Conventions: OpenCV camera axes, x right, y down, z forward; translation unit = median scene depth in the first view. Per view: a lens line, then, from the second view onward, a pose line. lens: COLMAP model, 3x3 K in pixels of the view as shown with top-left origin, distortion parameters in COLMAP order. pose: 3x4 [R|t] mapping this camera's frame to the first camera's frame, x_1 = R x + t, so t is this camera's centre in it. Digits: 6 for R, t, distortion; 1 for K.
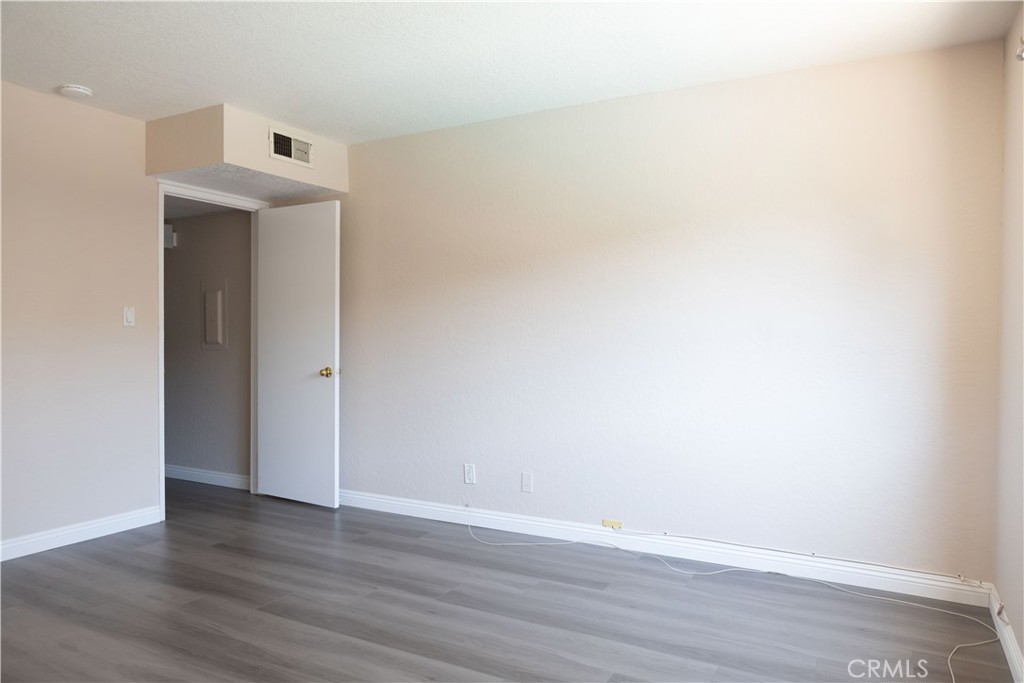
lens RADIAL K [[686.4, 0, 513.8], [0, 686.4, 341.1], [0, 0, 1]] dist [-0.031161, 0.014484]
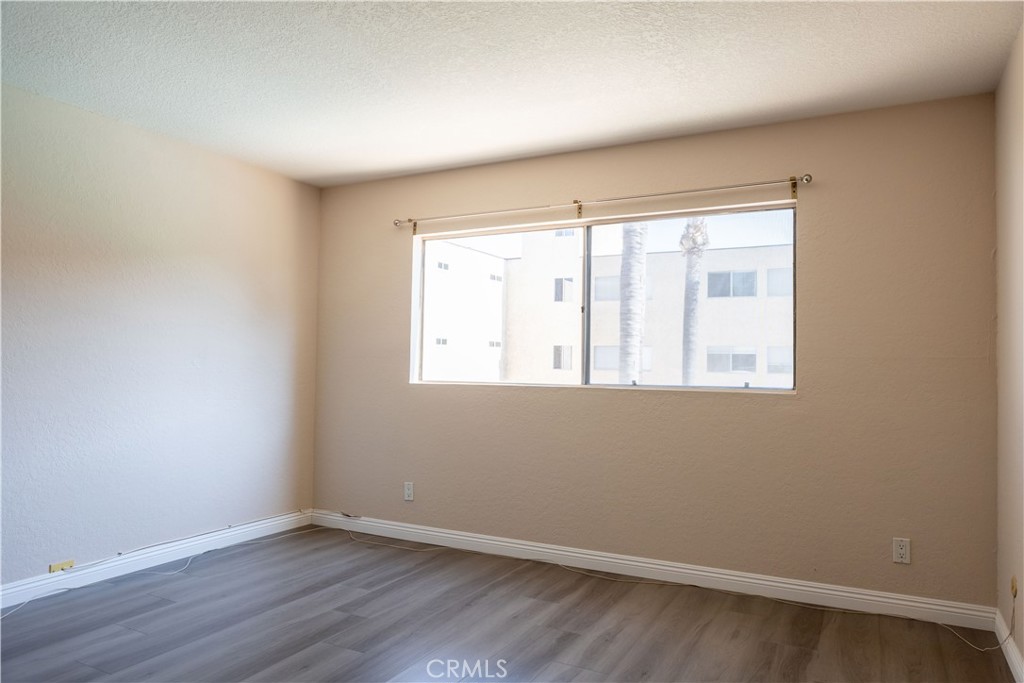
lens RADIAL K [[686.4, 0, 512.2], [0, 686.4, 343.4], [0, 0, 1]] dist [-0.031161, 0.014484]
pose [[-0.014421, 0.021732, 0.999660, -0.853505], [-0.000980, 0.999763, -0.021749, -0.012311], [-0.999896, -0.001293, -0.014396, 0.451844]]
